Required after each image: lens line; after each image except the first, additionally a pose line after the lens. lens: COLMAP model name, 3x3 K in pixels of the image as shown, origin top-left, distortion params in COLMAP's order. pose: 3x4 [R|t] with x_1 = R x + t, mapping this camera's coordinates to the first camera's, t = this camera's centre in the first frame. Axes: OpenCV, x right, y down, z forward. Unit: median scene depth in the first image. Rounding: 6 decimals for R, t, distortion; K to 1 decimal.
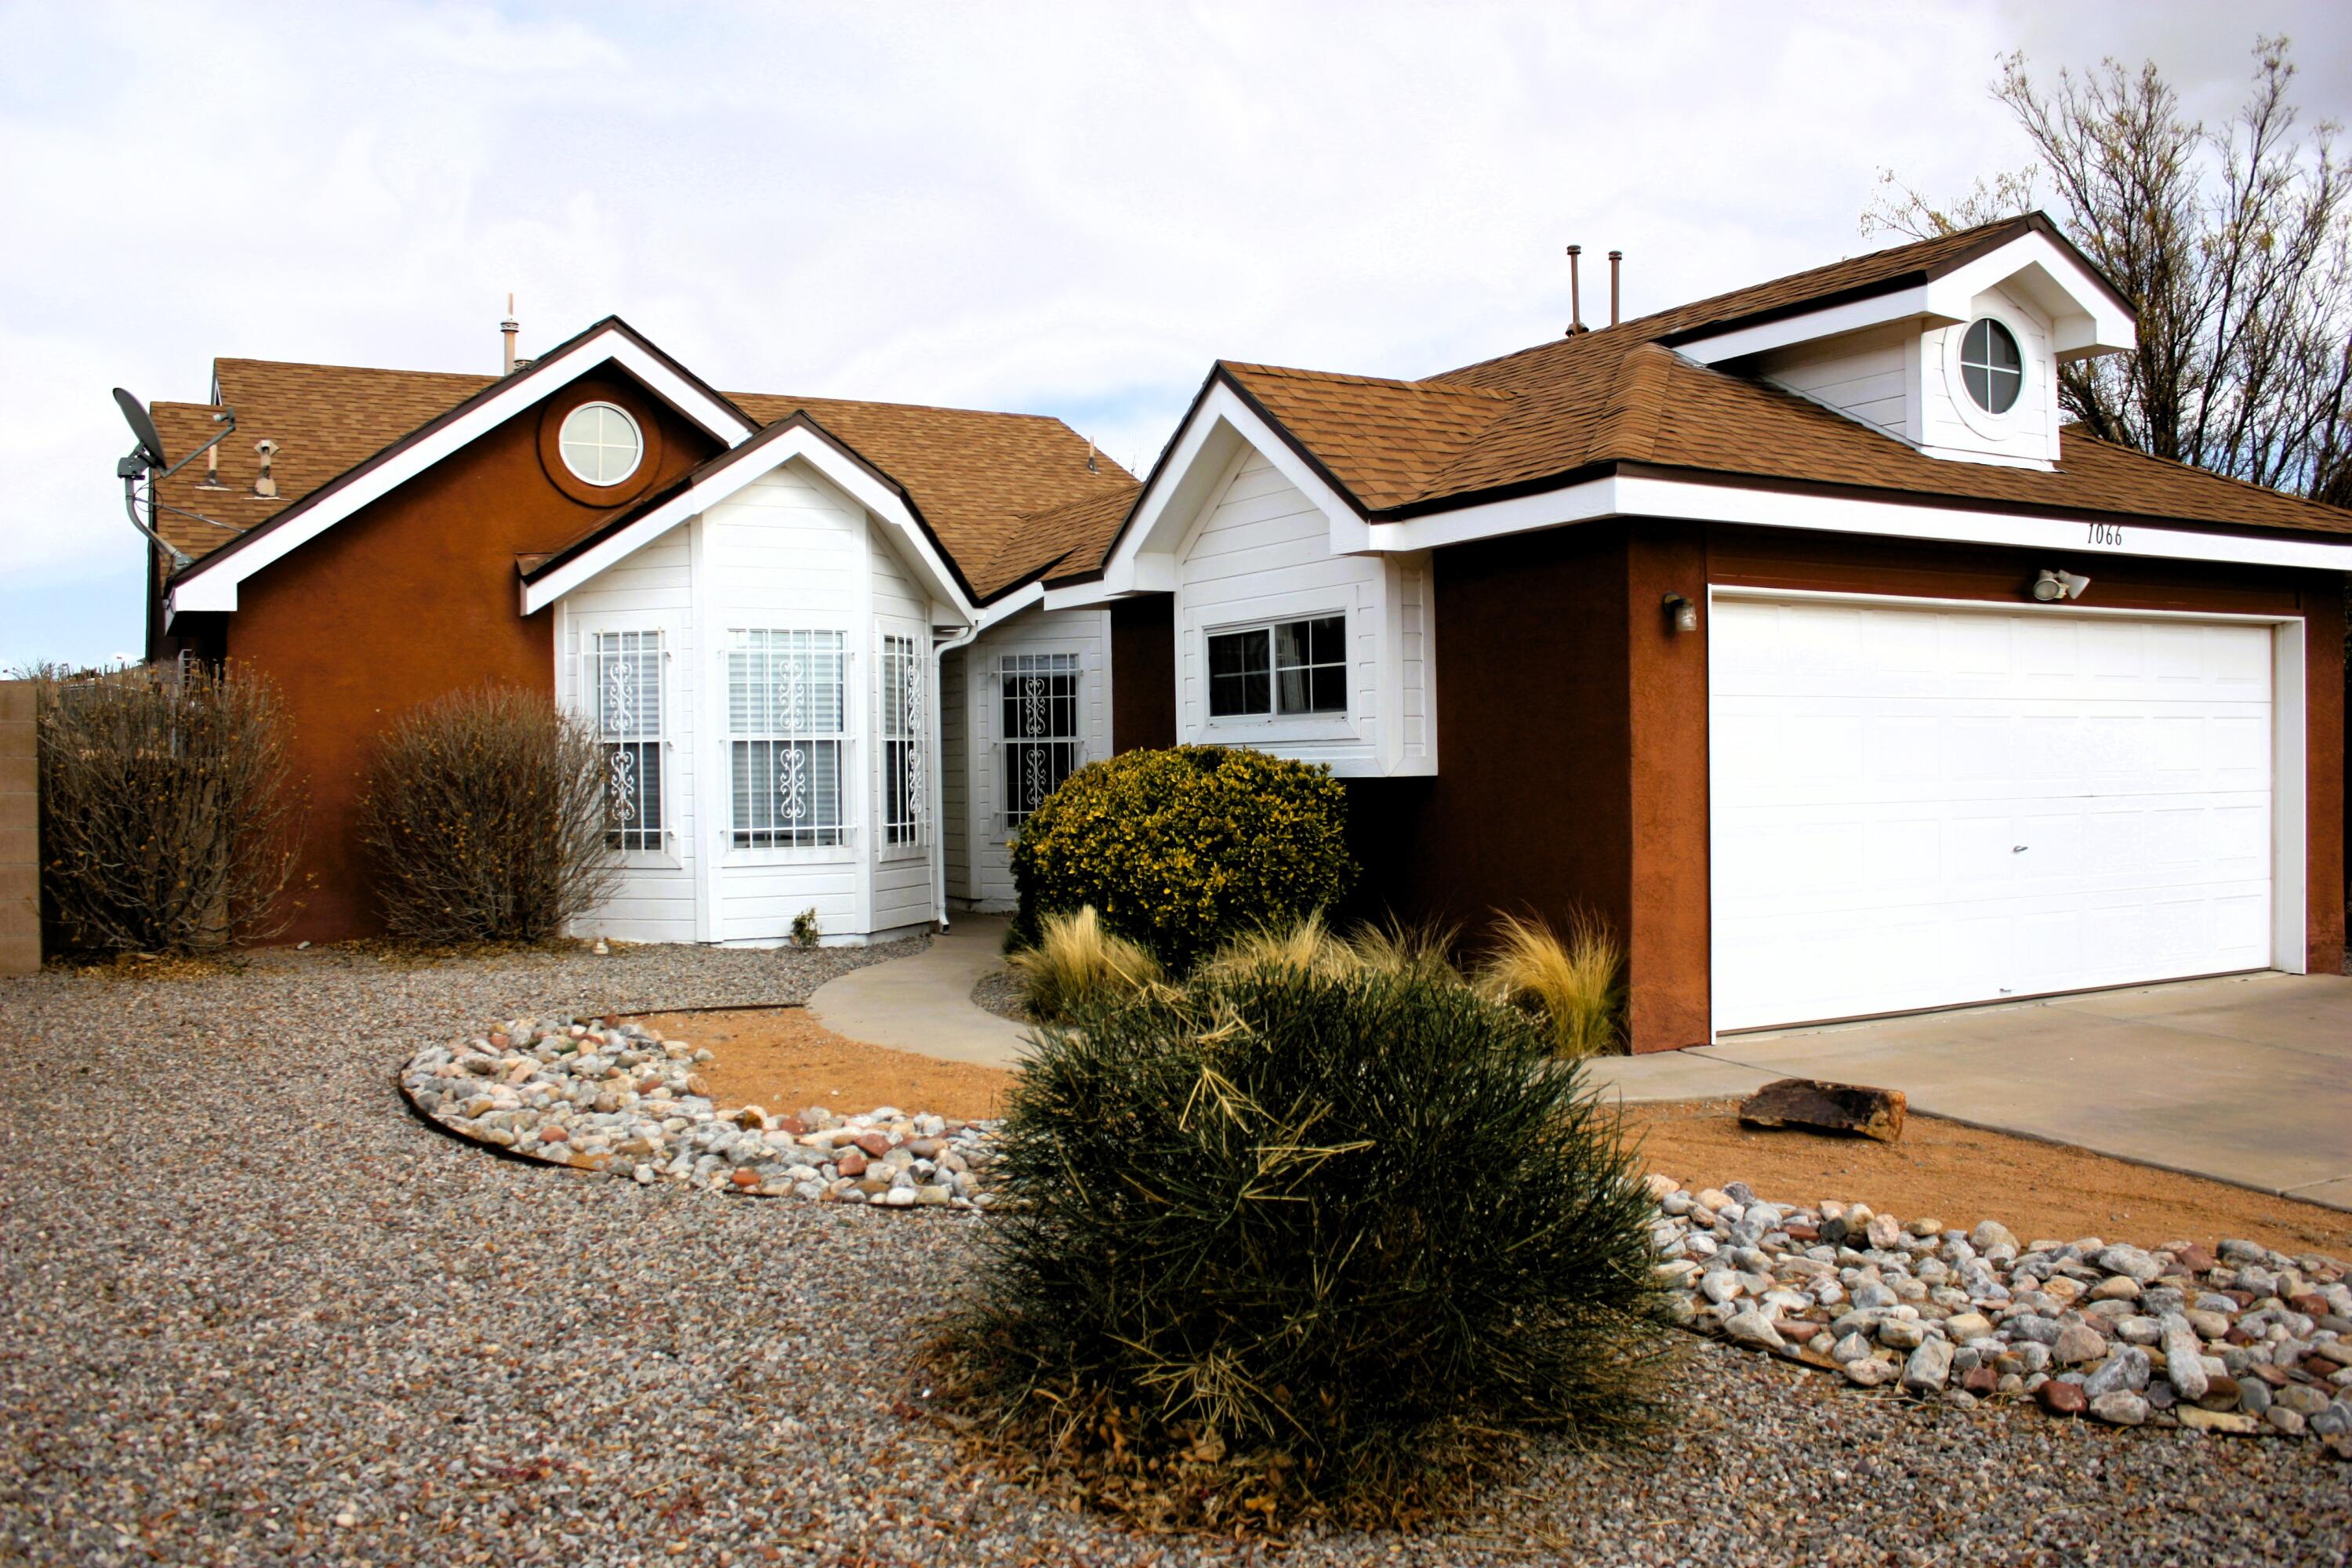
lens RADIAL K [[1919.9, 0, 1176.0], [0, 1919.9, 784.0], [0, 0, 1]] dist [-0.075853, 0.001951]
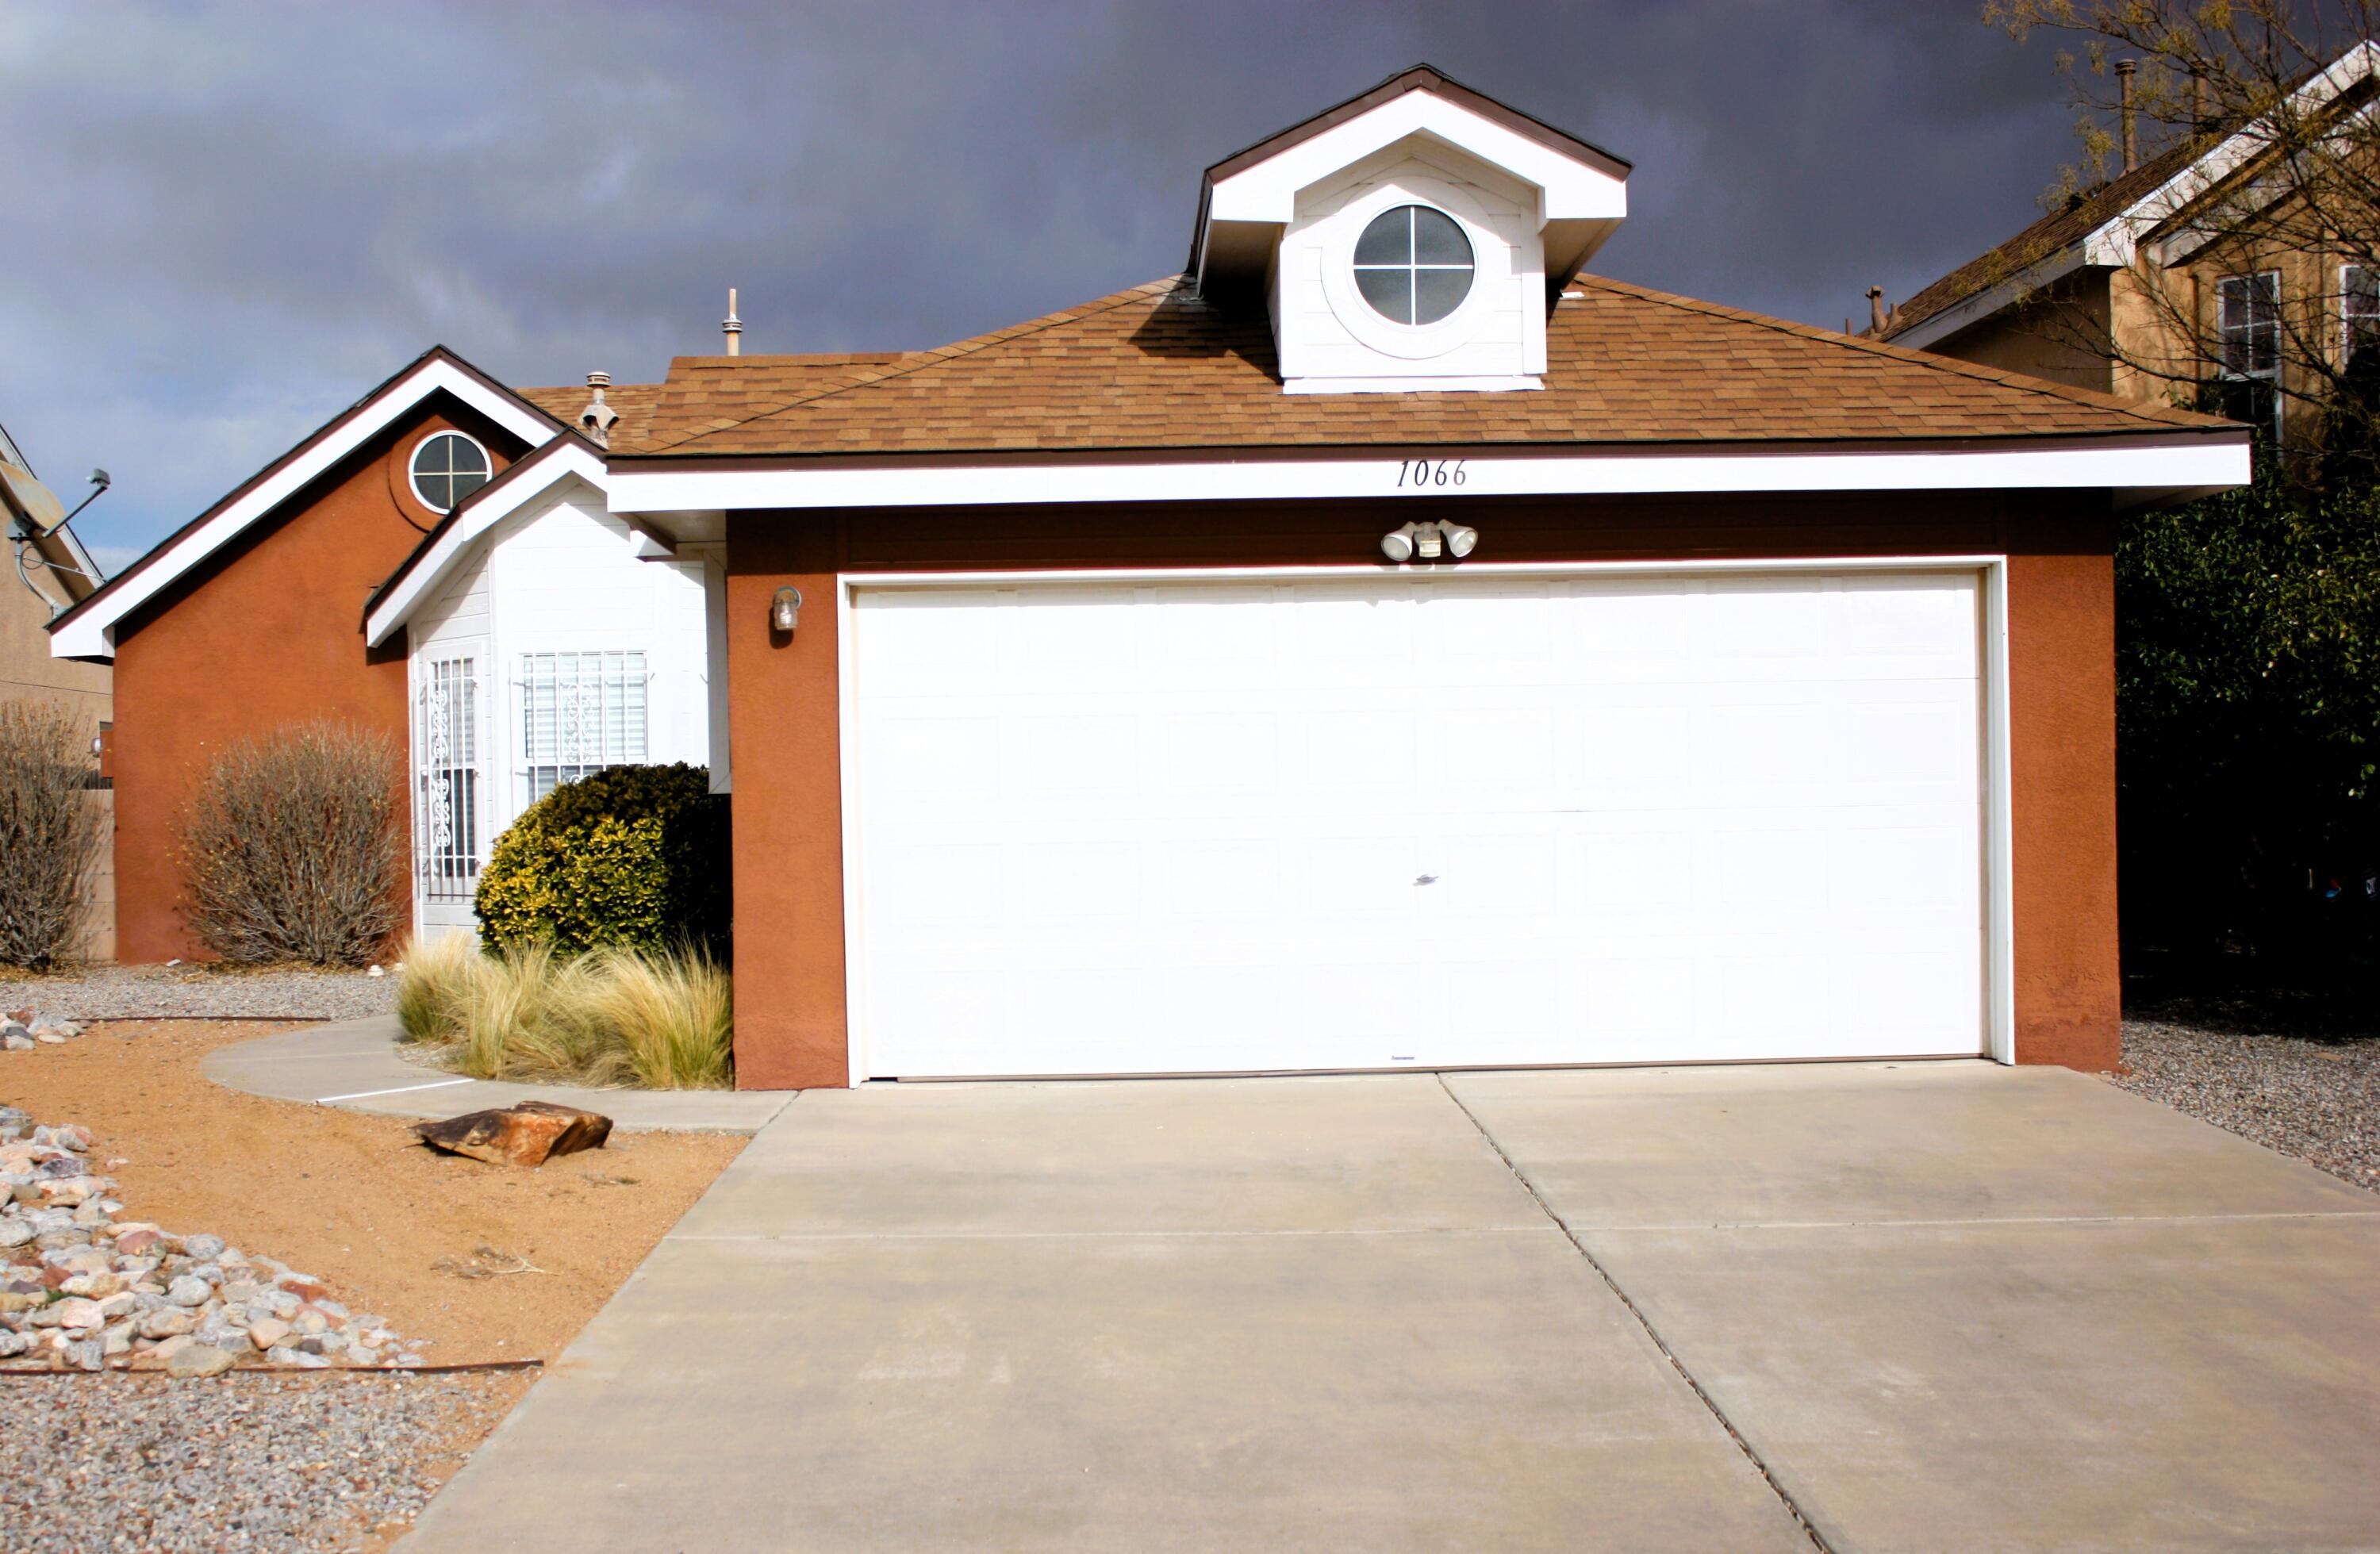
lens RADIAL K [[2525.1, 0, 1084.9], [0, 2525.1, 845.2], [0, 0, 1]] dist [-0.124743, 0.037196]
pose [[0.872841, 0.000089, -0.488004, 0.823280], [0.004185, 0.999962, 0.007667, 0.012082], [0.487986, -0.008734, 0.872808, 0.019685]]
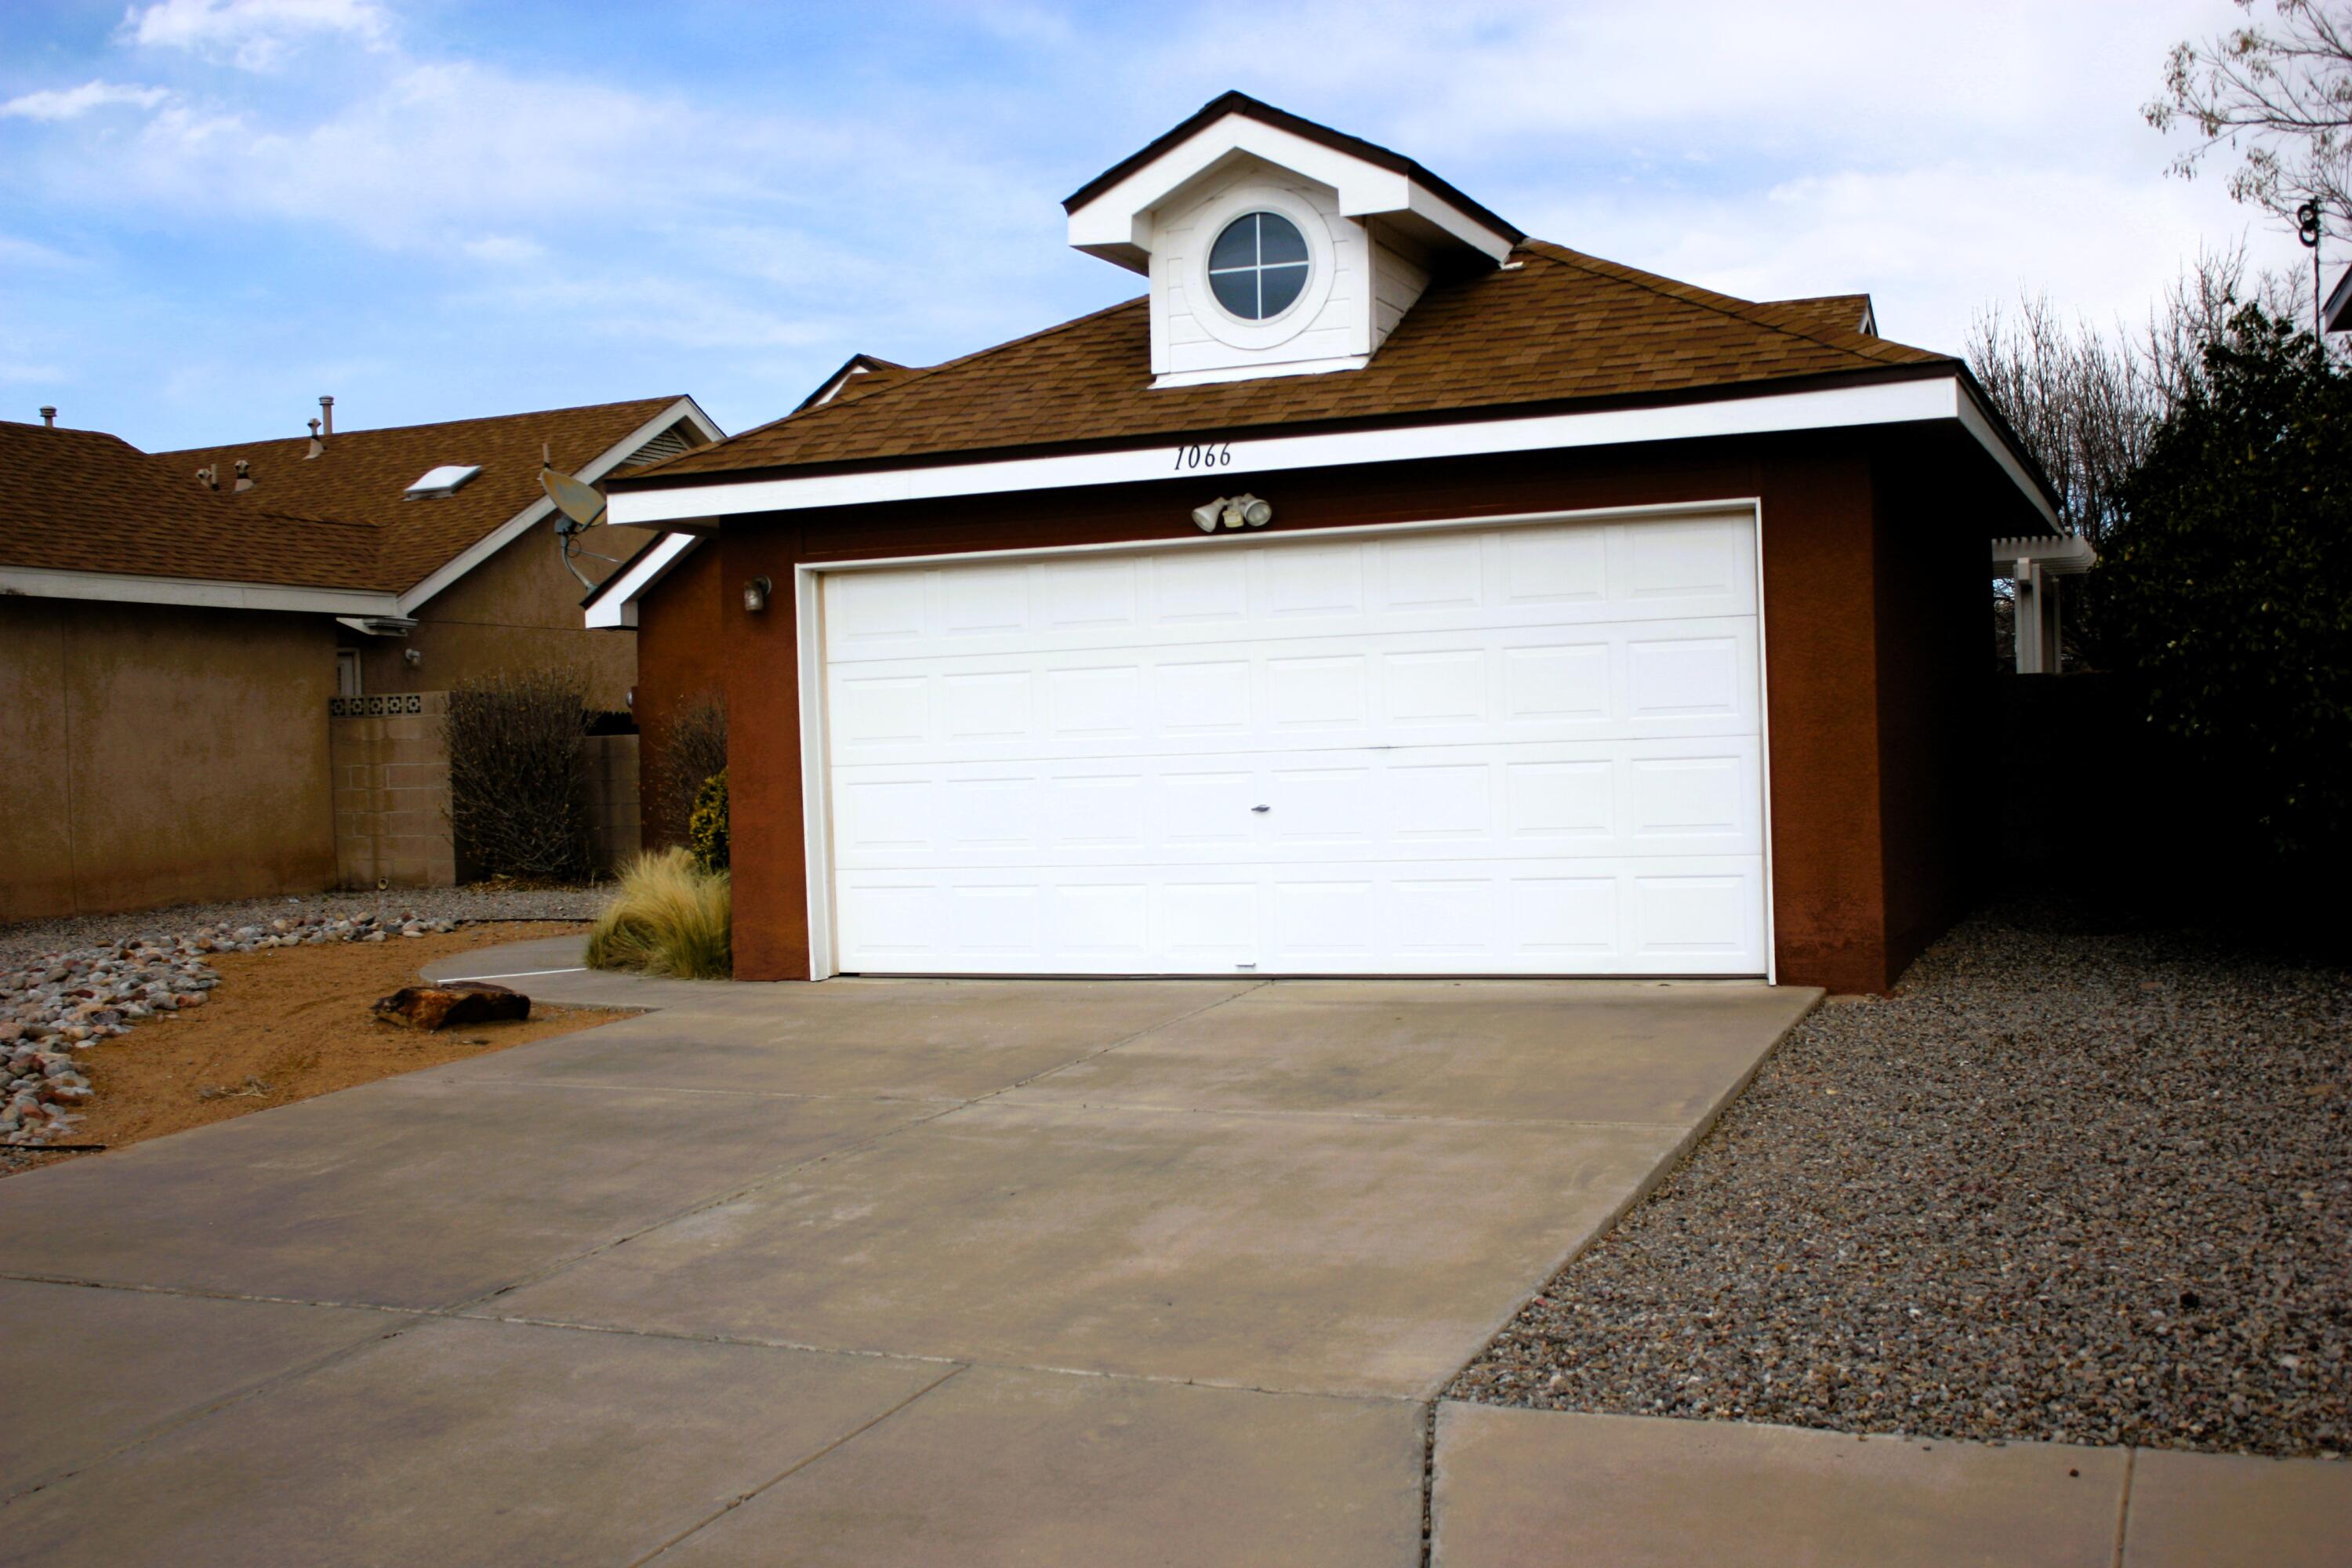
lens RADIAL K [[2491.1, 0, 1176.0], [0, 2491.1, 784.0], [0, 0, 1]] dist [-0.110814, -0.004135]
pose [[0.624053, -0.001287, -0.781381, 1.324140], [0.018281, 0.999749, 0.012953, 0.007058], [0.781168, -0.022368, 0.623920, 0.234661]]
